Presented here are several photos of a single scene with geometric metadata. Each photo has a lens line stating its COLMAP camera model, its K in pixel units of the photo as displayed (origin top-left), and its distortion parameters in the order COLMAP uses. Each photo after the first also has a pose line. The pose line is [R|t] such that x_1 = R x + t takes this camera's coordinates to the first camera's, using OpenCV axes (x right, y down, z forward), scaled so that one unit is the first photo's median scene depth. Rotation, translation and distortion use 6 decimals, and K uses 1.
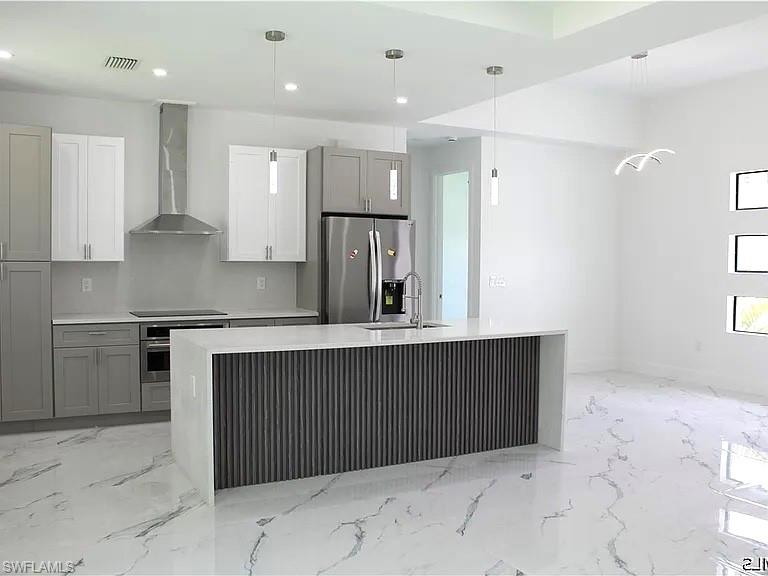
lens RADIAL K [[714.0, 0, 388.3], [0, 714.0, 291.7], [0, 0, 1]] dist [-0.102359, 0.000000]
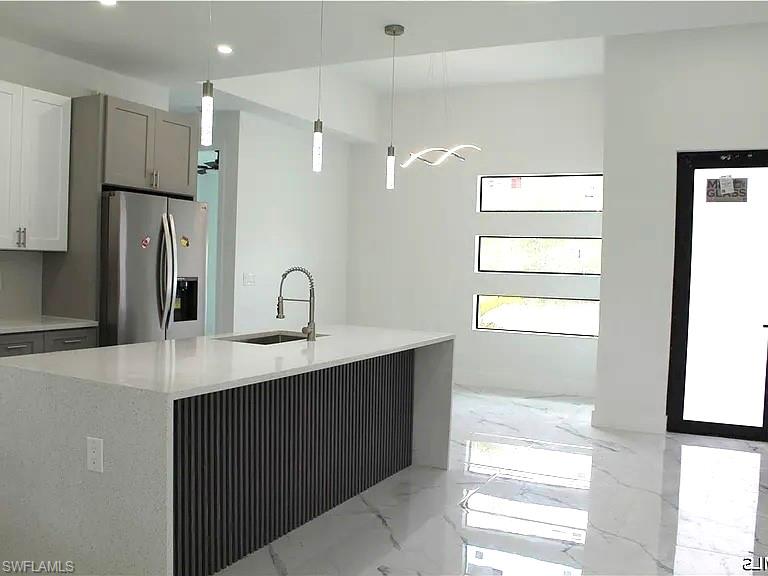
lens RADIAL K [[714.0, 0, 381.5], [0, 714.0, 290.7], [0, 0, 1]] dist [-0.102359, 0.000000]
pose [[0.822388, -0.004299, 0.568910, -0.267987], [0.003596, 0.999991, 0.002358, -0.003082], [-0.568915, 0.000106, 0.822396, 0.246845]]
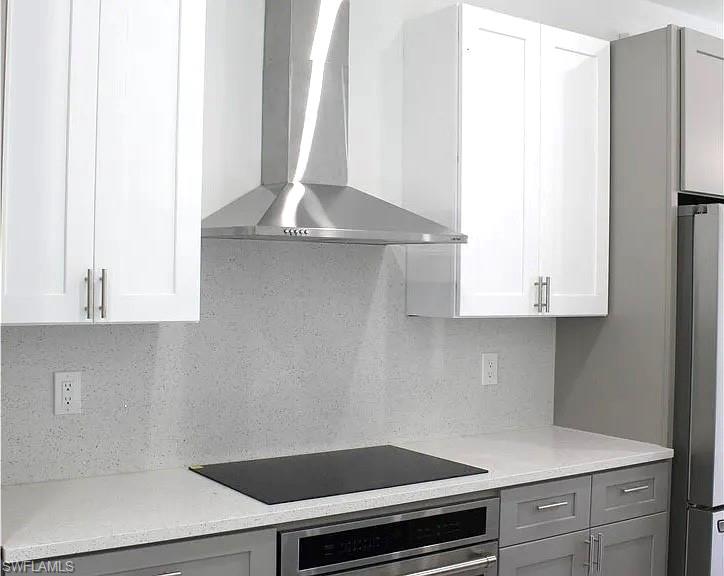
lens RADIAL K [[897.9, 0, 365.2], [0, 897.9, 289.4], [0, 0, 1]] dist [-0.147247, 0.000000]
pose [[0.994324, 0.006933, 0.106171, -0.317332], [-0.003068, 0.999328, -0.036522, -0.040167], [-0.106353, 0.035989, 0.993677, 0.540373]]
